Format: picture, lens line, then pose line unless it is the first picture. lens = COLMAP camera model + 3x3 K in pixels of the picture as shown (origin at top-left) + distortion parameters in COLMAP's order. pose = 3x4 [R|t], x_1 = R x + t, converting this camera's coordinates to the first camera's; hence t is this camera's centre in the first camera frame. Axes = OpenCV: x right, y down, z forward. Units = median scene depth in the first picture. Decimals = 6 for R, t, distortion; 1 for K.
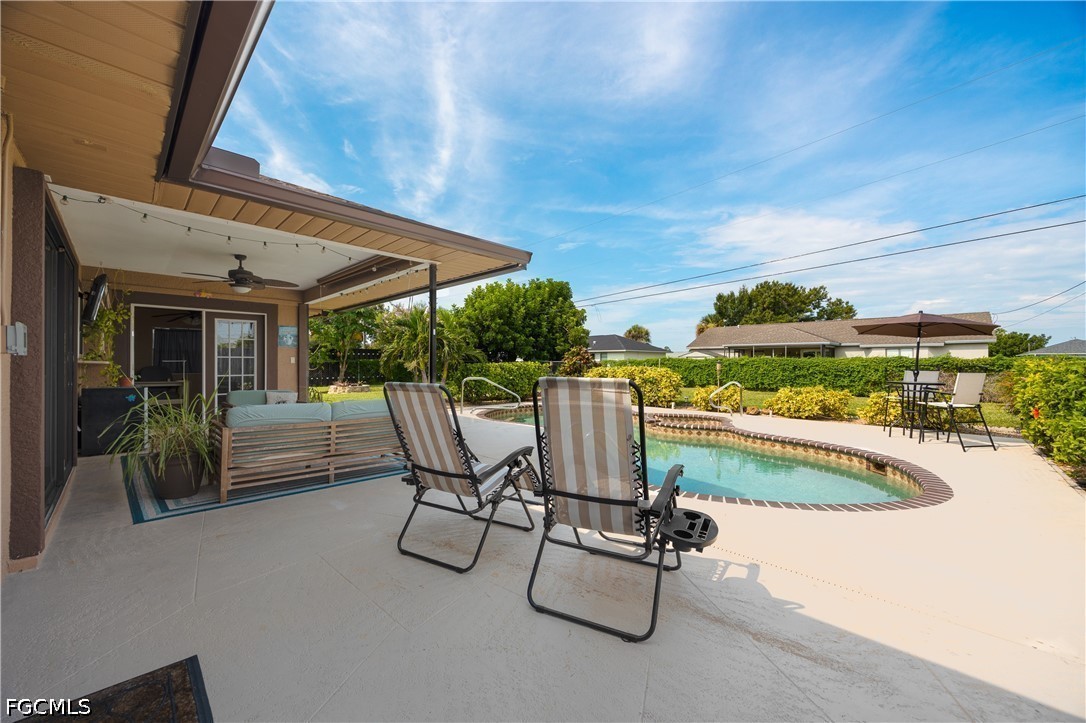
lens RADIAL K [[415.0, 0, 543.0], [0, 415.0, 361.5], [0, 0, 1]] dist [-0.000121, 0.000006]
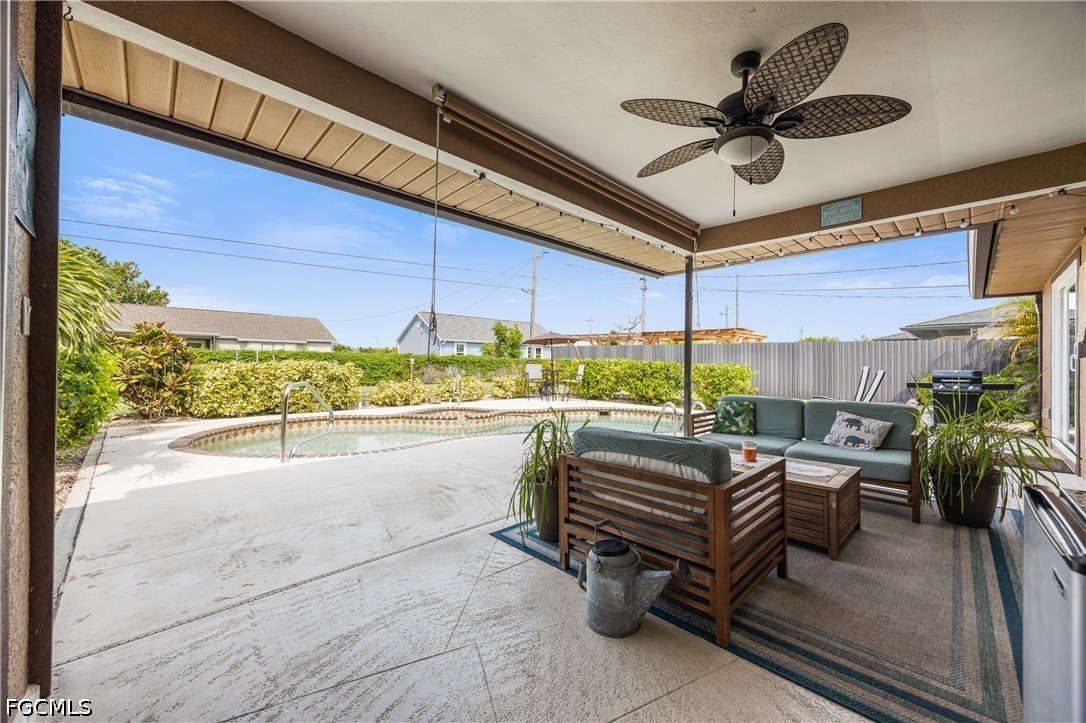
lens RADIAL K [[420.0, 0, 543.0], [0, 420.0, 361.5], [0, 0, 1]] dist [0.003347, -0.000105]
pose [[0.020879, -0.000764, 0.999782, -0.557508], [-0.016631, 0.999861, 0.001112, 0.006926], [-0.999644, -0.016651, 0.020864, 0.598043]]
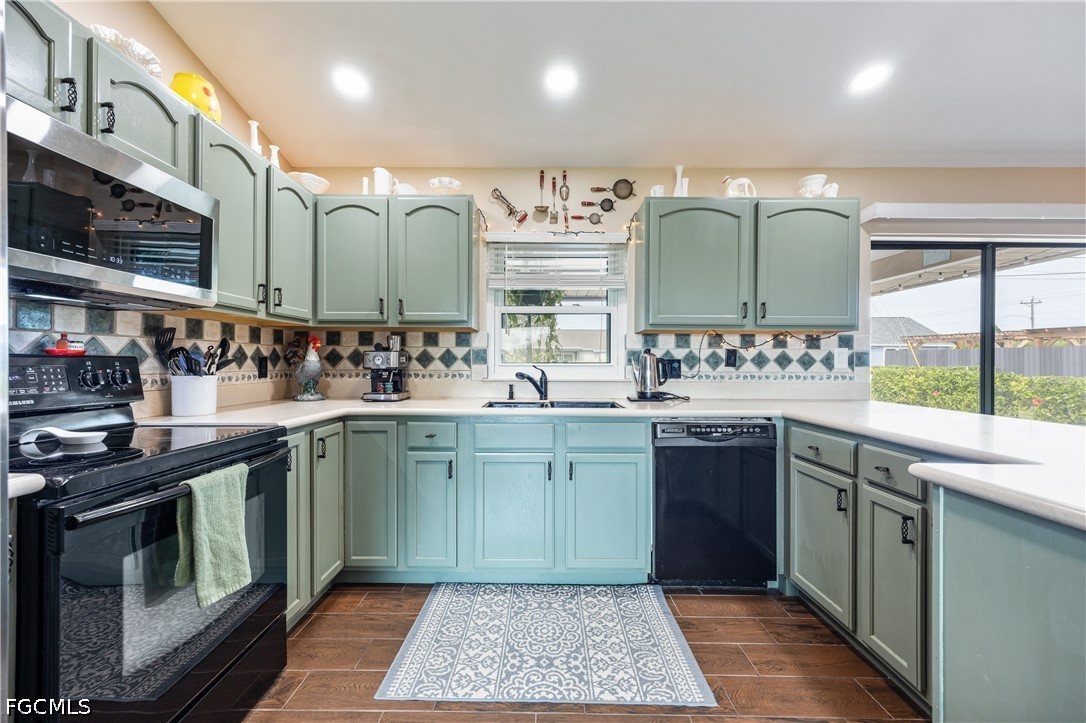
lens RADIAL K [[430.6, 0, 539.8], [0, 430.6, 363.9], [0, 0, 1]] dist [0.007064, 0.000211]
pose [[0.716345, -0.001065, 0.697745, -0.768129], [-0.007564, 0.999928, 0.009293, -0.014890], [-0.697705, -0.011934, 0.716286, 0.331227]]
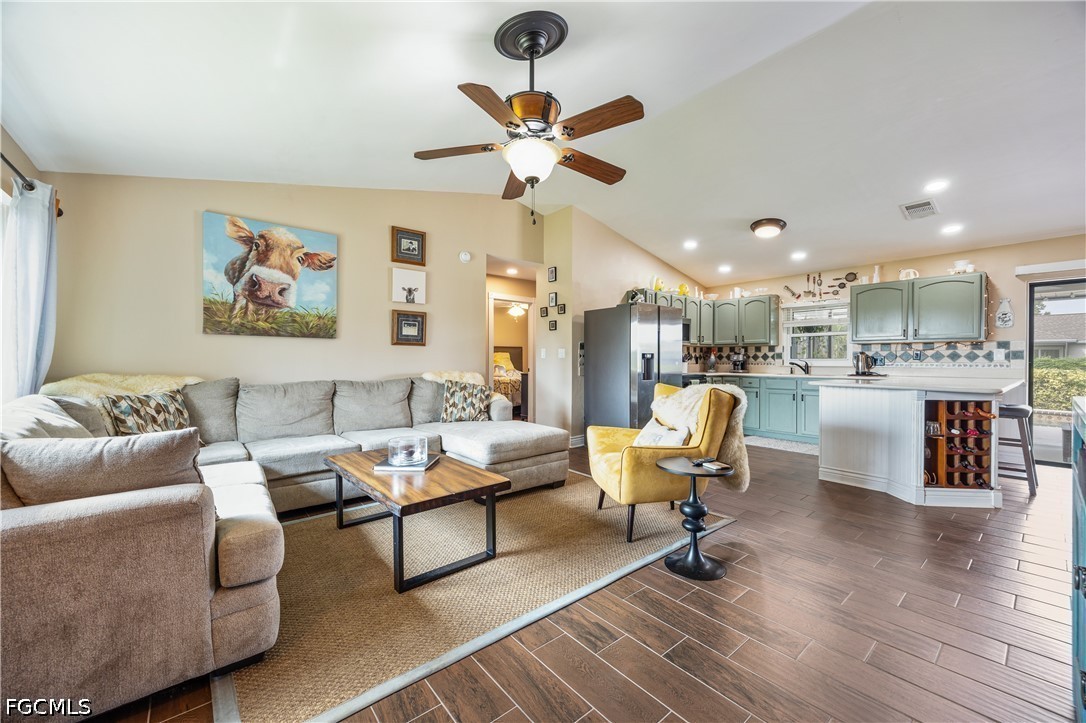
lens RADIAL K [[420.0, 0, 543.0], [0, 420.0, 361.5], [0, 0, 1]] dist [0.003347, -0.000105]
pose [[0.994919, 0.000759, -0.100673, -0.890828], [0.000061, 0.999967, 0.008136, -0.013697], [0.100676, -0.008101, 0.994886, -0.095144]]
